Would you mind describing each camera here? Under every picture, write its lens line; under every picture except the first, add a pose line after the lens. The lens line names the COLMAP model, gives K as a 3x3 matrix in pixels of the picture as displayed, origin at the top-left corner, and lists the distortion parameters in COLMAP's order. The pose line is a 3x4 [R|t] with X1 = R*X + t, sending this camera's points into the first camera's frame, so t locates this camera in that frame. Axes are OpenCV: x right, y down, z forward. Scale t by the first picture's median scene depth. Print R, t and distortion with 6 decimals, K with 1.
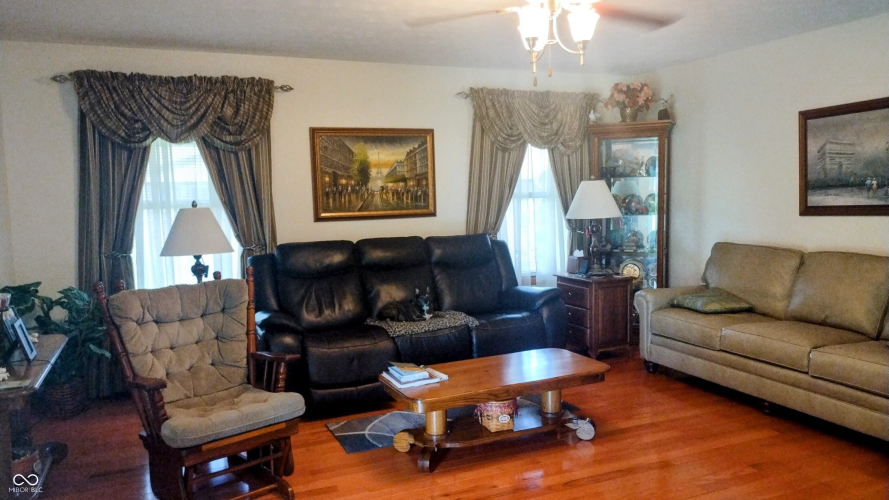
lens RADIAL K [[651.9, 0, 447.1], [0, 651.9, 254.2], [0, 0, 1]] dist [0.070120, -0.092275]
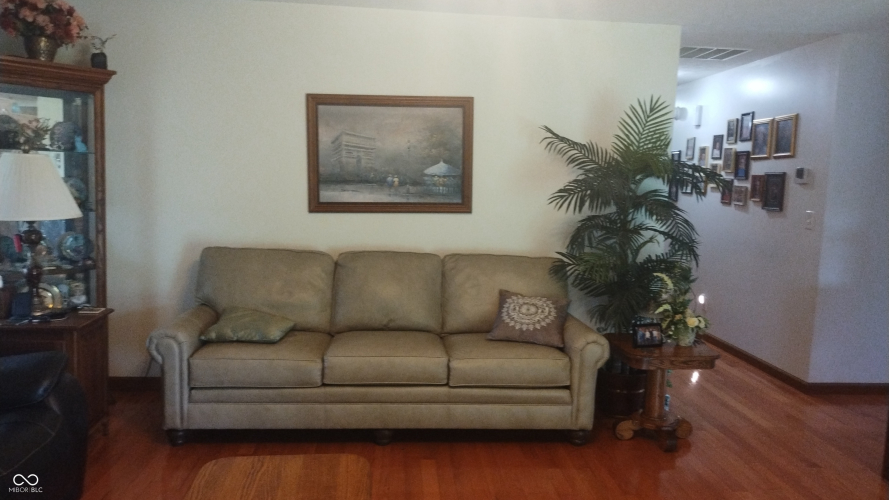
lens RADIAL K [[651.9, 0, 447.1], [0, 651.9, 254.2], [0, 0, 1]] dist [0.070120, -0.092275]
pose [[0.320232, -0.077794, 0.944140, -0.187999], [0.049189, 0.996644, 0.065436, -0.039139], [-0.946061, 0.025486, 0.322984, 0.416992]]
